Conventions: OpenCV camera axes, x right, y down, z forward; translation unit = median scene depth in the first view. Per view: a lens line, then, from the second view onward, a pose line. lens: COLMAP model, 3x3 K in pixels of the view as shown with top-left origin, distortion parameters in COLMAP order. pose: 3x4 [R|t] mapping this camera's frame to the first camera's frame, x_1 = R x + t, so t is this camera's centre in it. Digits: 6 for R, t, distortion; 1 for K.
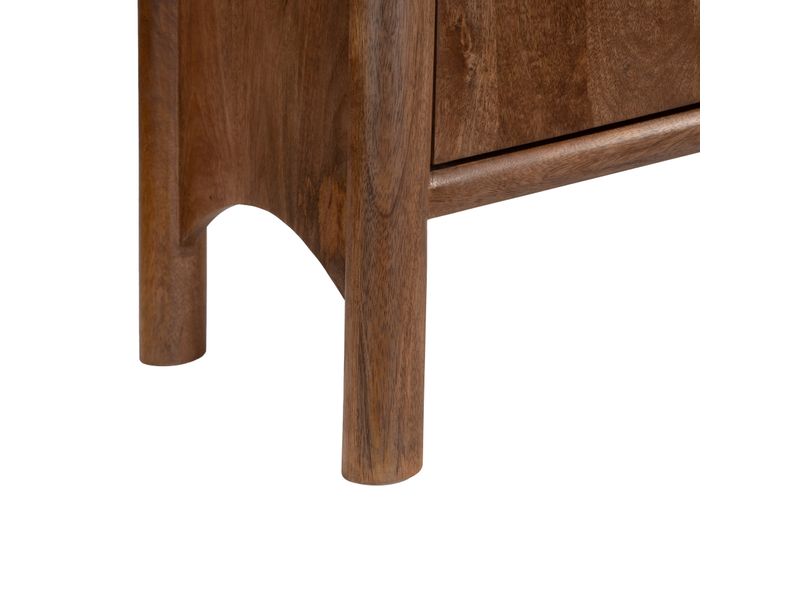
lens RADIAL K [[1617.3, 0, 400.8], [0, 1617.3, 300.9], [0, 0, 1]] dist [0.078480, 0.000000]
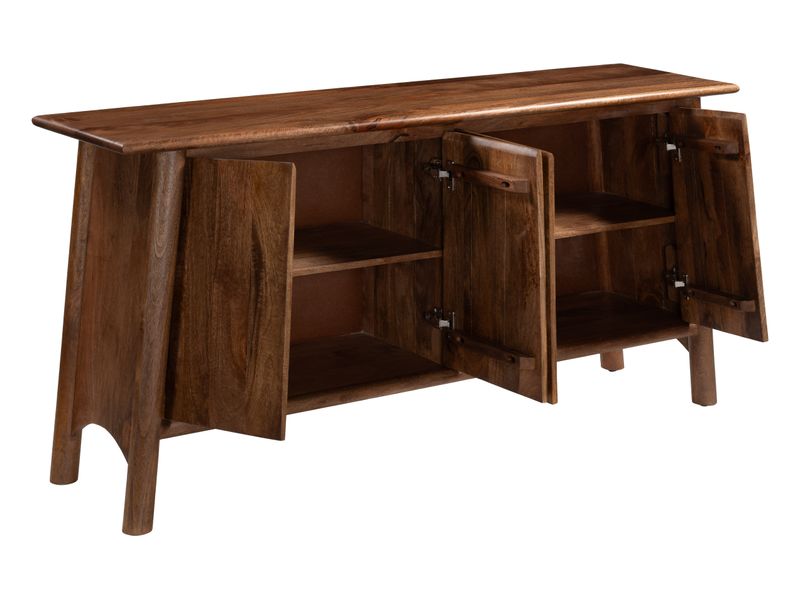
lens RADIAL K [[1617.3, 0, 399.1], [0, 1617.3, 294.4], [0, 0, 1]] dist [0.078480, 0.000000]
pose [[0.996225, 0.073158, 0.046727, 0.252524], [-0.069741, 0.995036, -0.070994, -0.118080], [-0.051689, 0.067468, 0.996382, -1.645317]]
